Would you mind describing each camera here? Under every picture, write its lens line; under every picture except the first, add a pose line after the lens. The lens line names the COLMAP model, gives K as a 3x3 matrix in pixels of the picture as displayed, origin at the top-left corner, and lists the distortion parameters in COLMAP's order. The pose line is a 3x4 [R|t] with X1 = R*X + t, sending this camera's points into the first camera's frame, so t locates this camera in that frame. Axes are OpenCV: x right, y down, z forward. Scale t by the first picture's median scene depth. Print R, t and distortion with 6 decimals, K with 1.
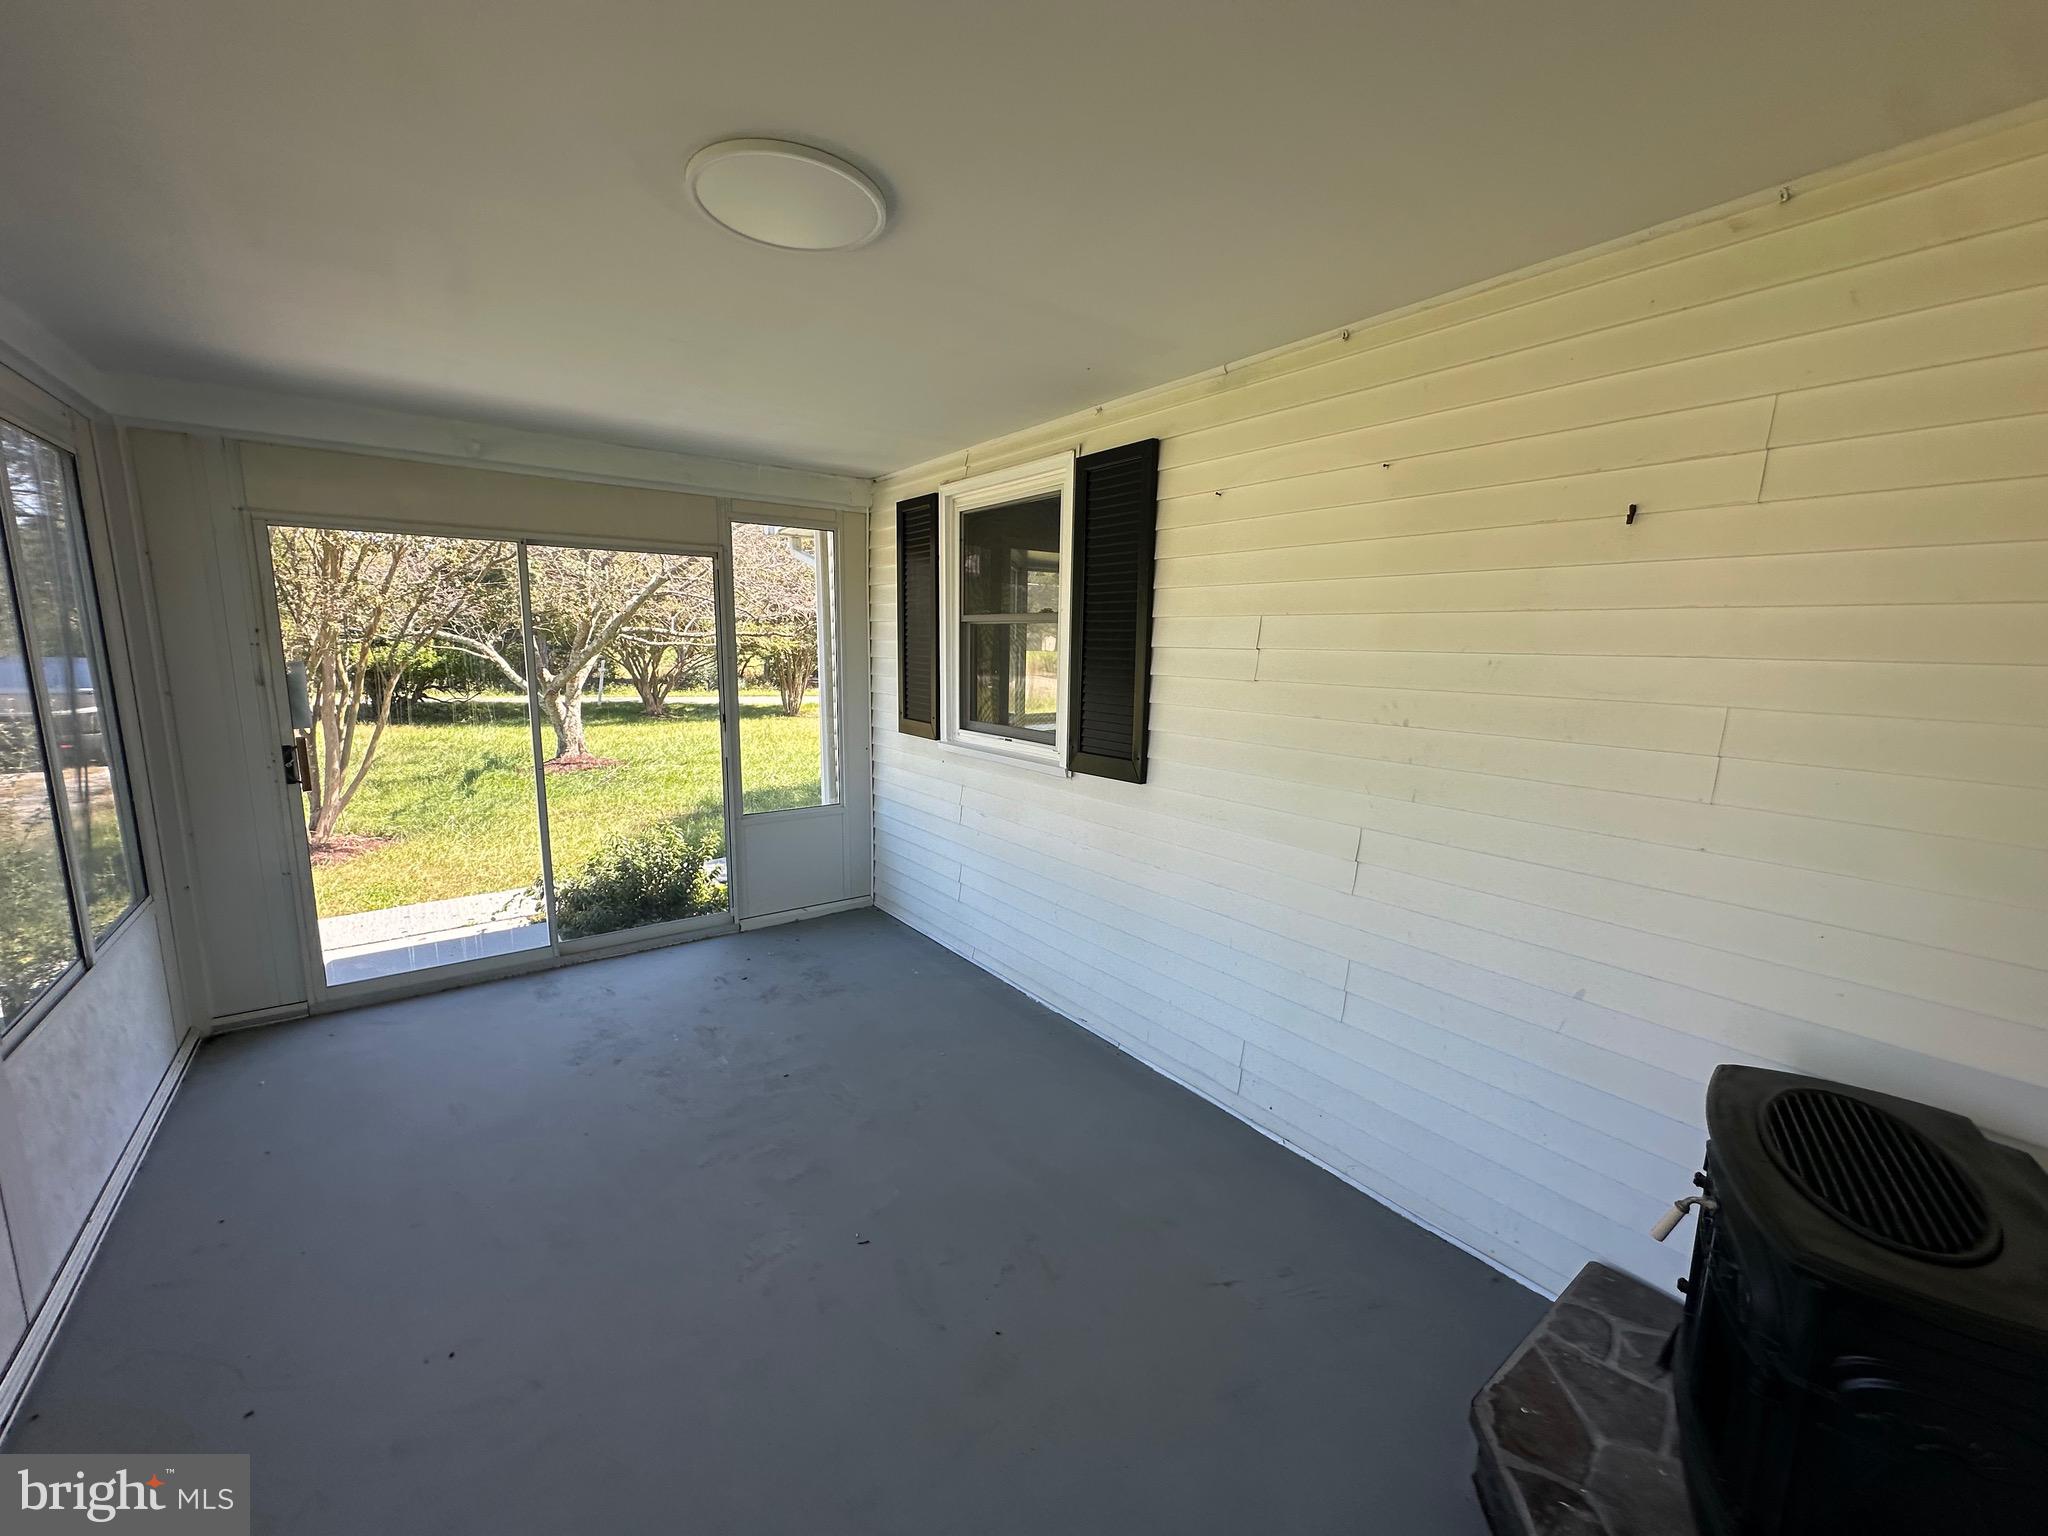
lens RADIAL K [[809.9, 0, 1017.3], [0, 809.9, 770.3], [0, 0, 1]] dist [-0.010187, 0.000590]
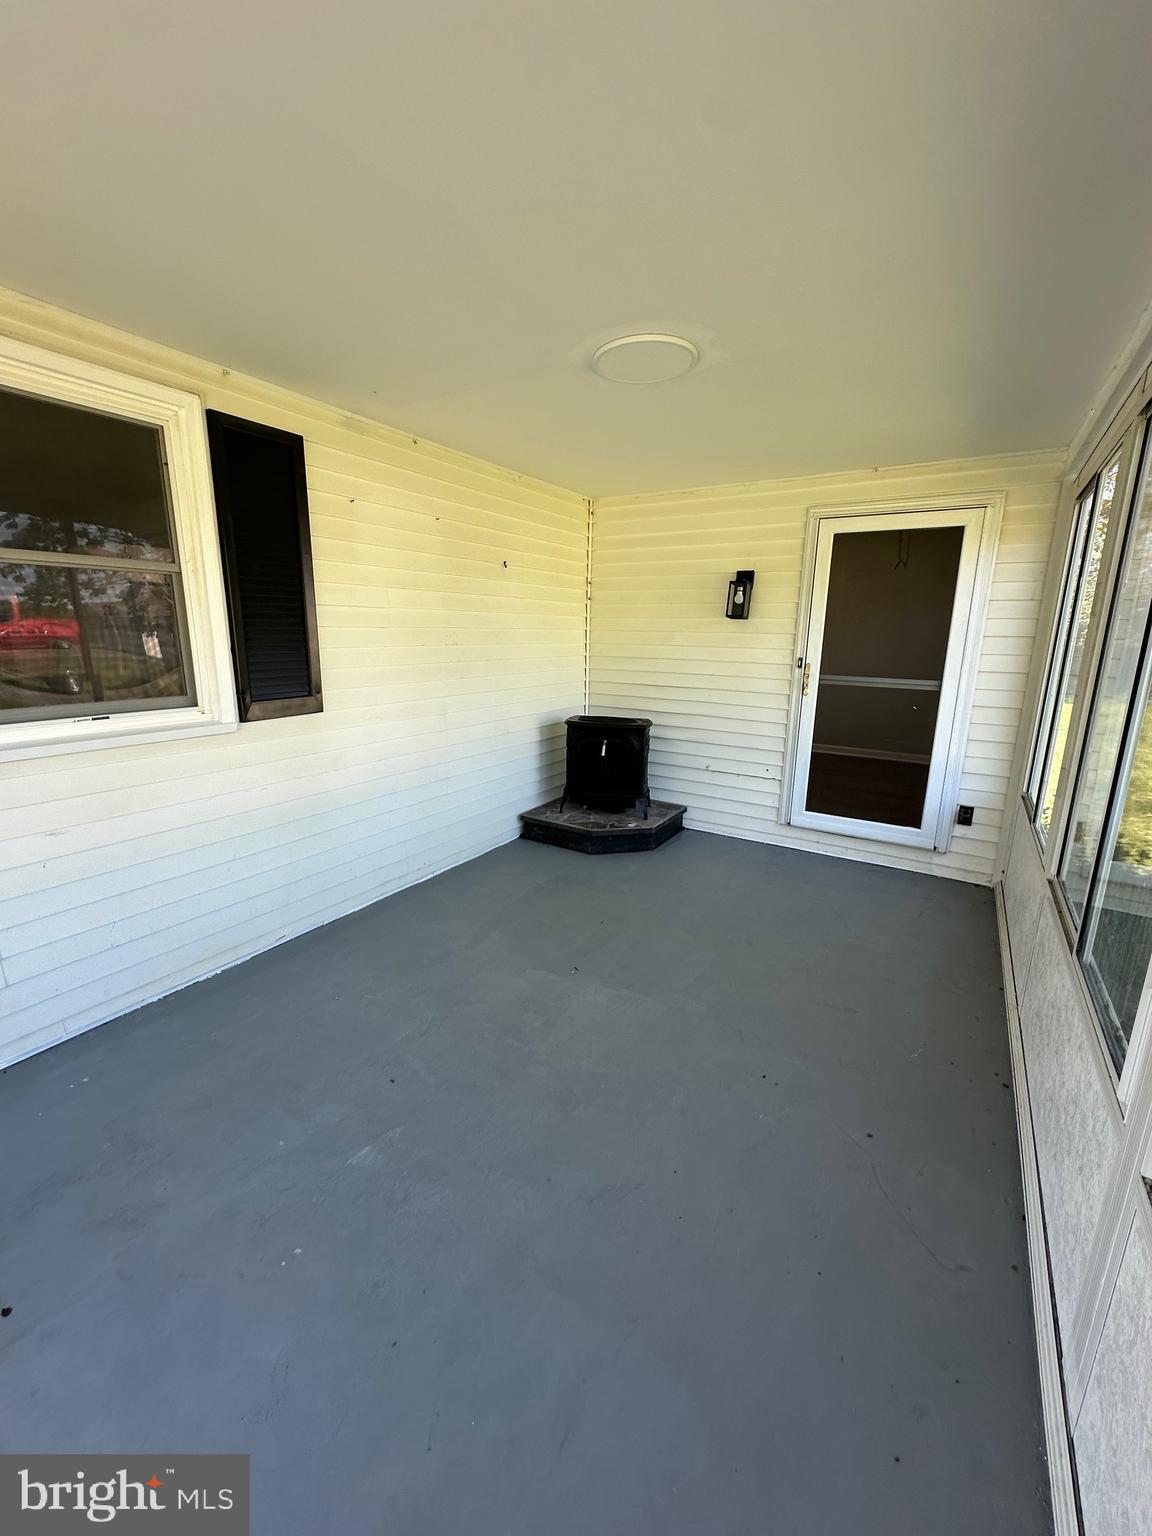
lens RADIAL K [[607.5, 0, 576.0], [0, 607.5, 768.0], [0, 0, 1]] dist [-0.010187, 0.000590]
pose [[-0.360325, -0.223221, 0.905725, -0.905699], [0.131300, 0.949144, 0.286157, -0.123471], [-0.923540, 0.222031, -0.312692, 0.954024]]
